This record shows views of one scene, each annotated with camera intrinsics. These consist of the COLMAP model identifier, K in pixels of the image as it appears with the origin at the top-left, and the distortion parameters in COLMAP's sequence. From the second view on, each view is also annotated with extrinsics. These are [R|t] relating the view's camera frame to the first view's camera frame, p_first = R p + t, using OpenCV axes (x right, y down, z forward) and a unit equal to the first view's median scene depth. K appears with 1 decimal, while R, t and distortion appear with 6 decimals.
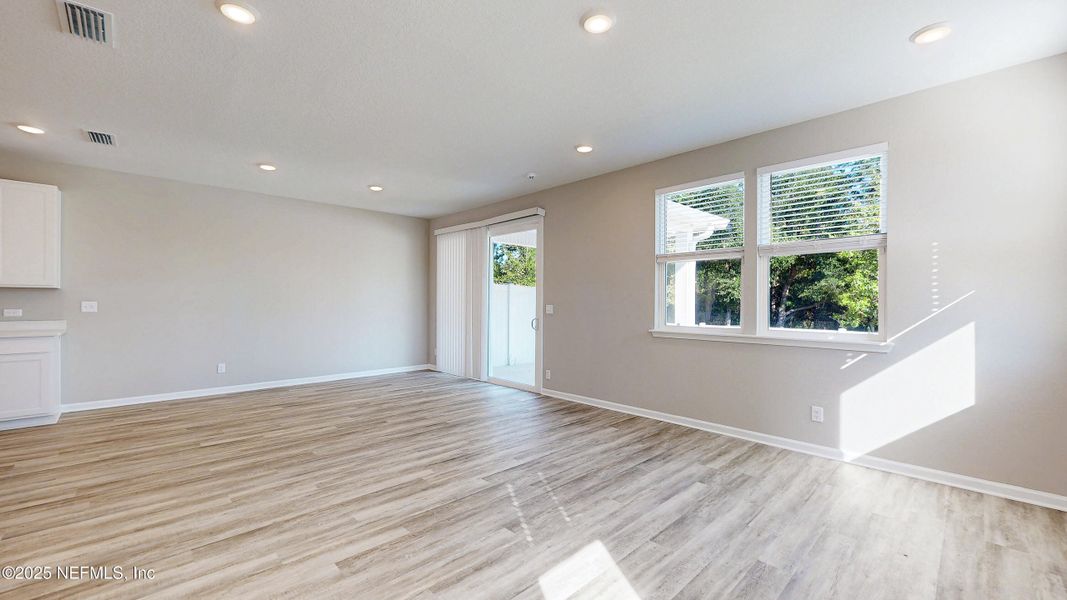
lens RADIAL K [[428.3, 0, 539.3], [0, 428.3, 302.7], [0, 0, 1]] dist [-0.001881, -0.000182]
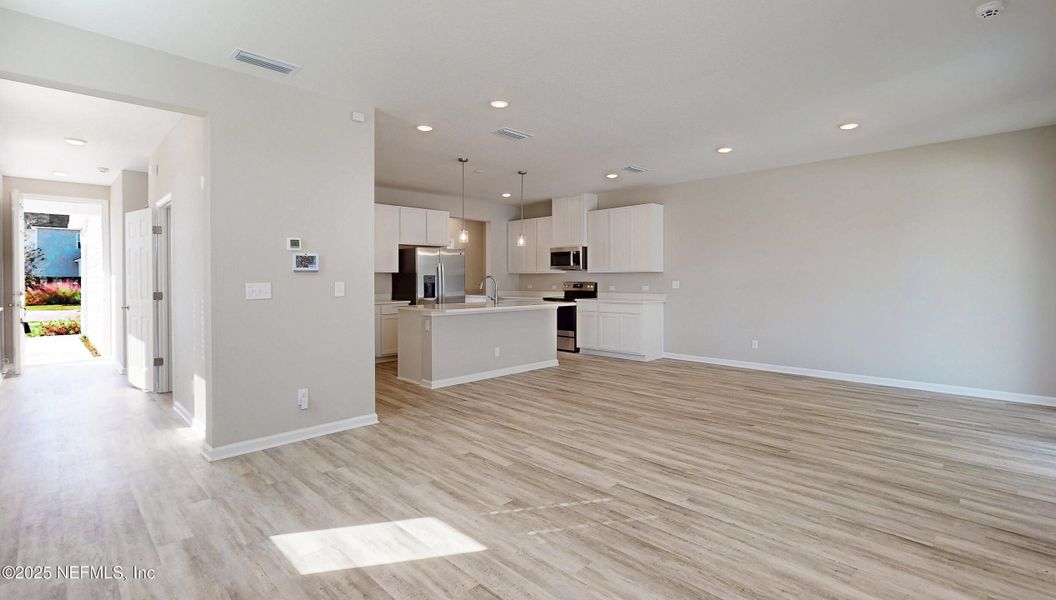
lens RADIAL K [[500.3, 0, 528.5], [0, 500.3, 293.0], [0, 0, 1]] dist [-0.008061, -0.001577]
pose [[-0.005525, 0.024827, -0.999676, 0.853885], [-0.003291, 0.999686, 0.024846, -0.003900], [0.999979, 0.003427, -0.005442, 0.801221]]
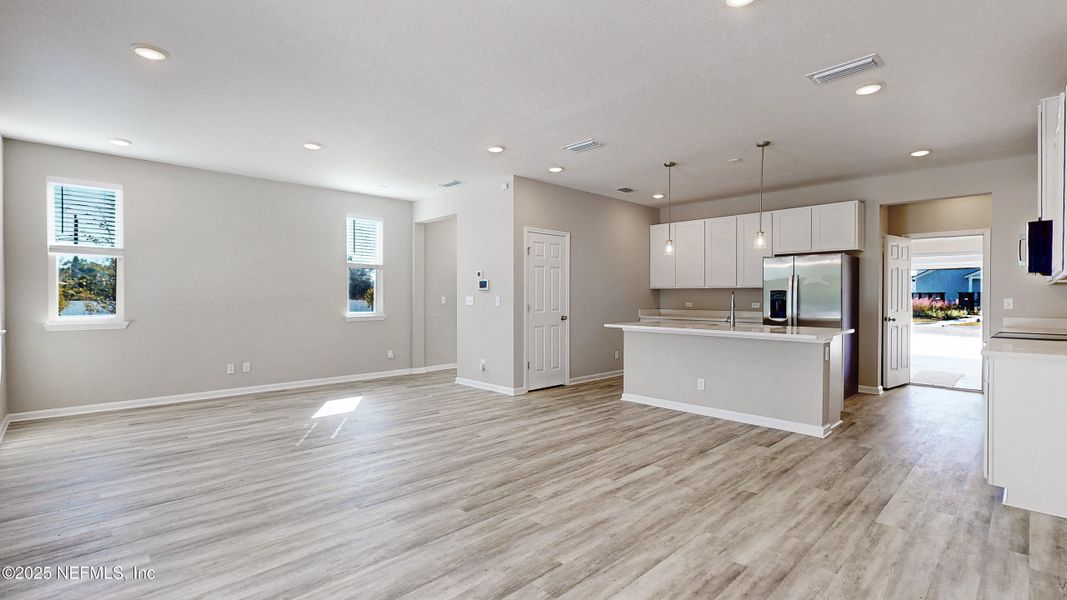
lens RADIAL K [[471.0, 0, 501.3], [0, 471.0, 302.6], [0, 0, 1]] dist [0.002052, 0.000798]
pose [[-0.997943, -0.003570, 0.064002, -0.627847], [-0.002275, 0.999791, 0.020297, -0.014274], [-0.064061, 0.020110, -0.997743, 2.267000]]
